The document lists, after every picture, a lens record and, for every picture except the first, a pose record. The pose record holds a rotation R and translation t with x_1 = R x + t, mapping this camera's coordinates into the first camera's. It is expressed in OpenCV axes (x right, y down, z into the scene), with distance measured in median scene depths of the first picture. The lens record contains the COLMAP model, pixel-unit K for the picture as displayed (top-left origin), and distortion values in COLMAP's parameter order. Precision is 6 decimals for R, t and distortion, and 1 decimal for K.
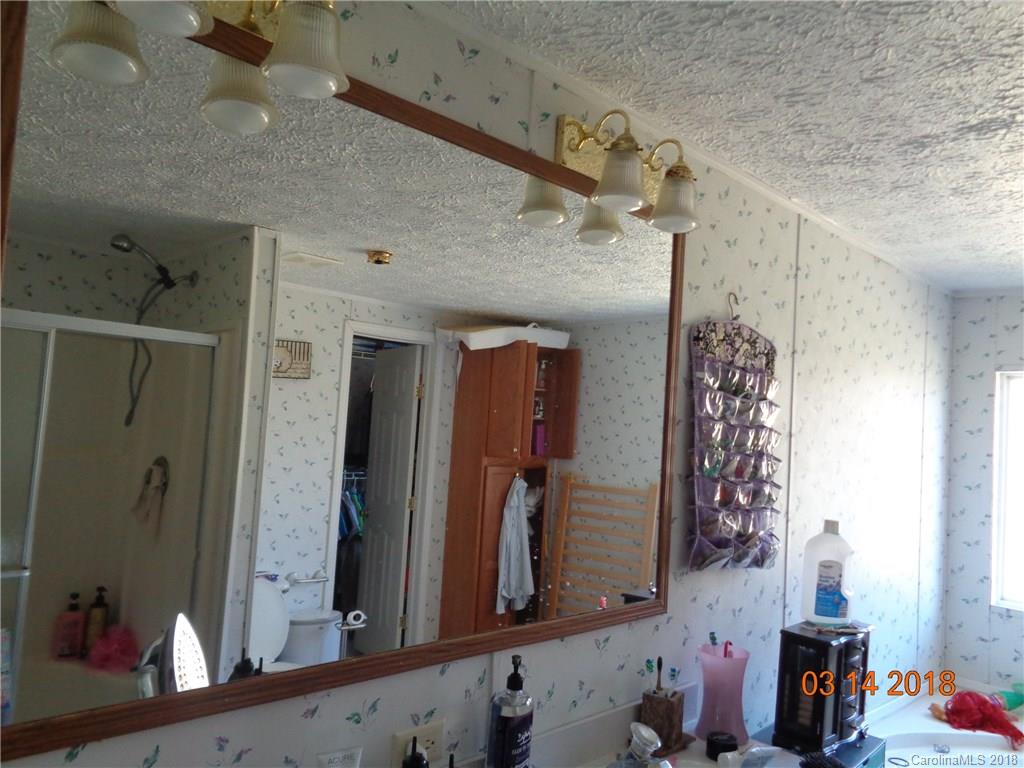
lens RADIAL K [[752.6, 0, 512.0], [0, 752.6, 384.0], [0, 0, 1]] dist [-0.002750, 0.000559]
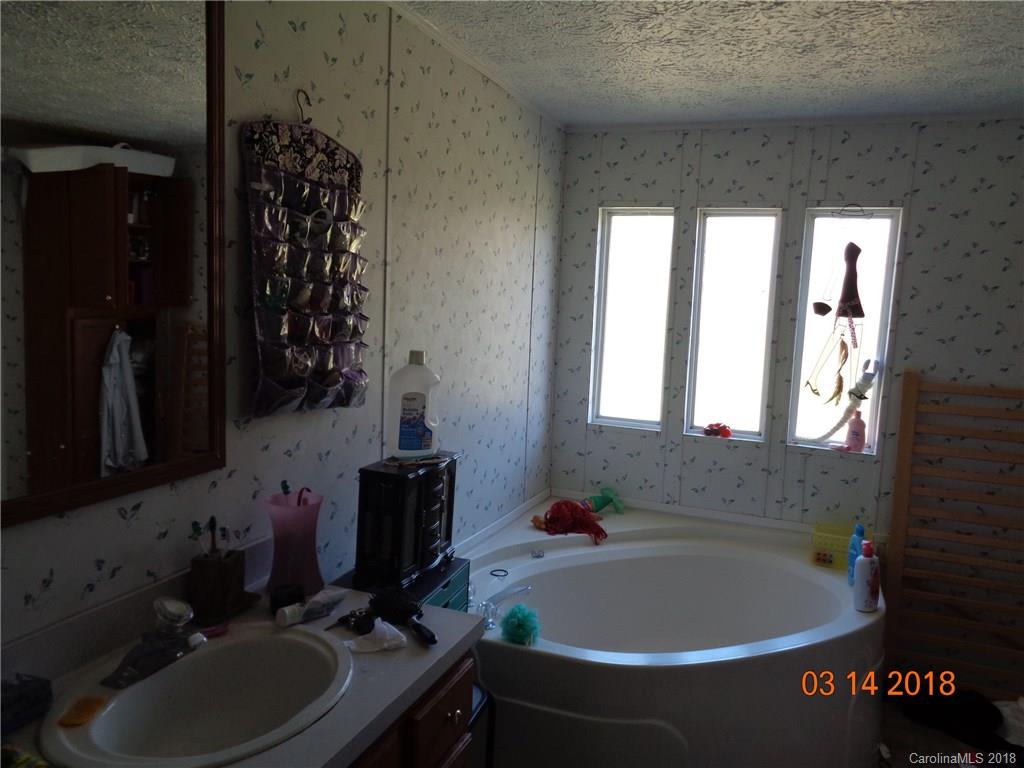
lens RADIAL K [[752.6, 0, 512.0], [0, 752.6, 384.0], [0, 0, 1]] dist [-0.002750, 0.000559]
pose [[0.914548, -0.074132, 0.397626, 0.152155], [-0.003926, 0.981388, 0.191997, 0.039464], [-0.404459, -0.177151, 0.897235, 0.095989]]
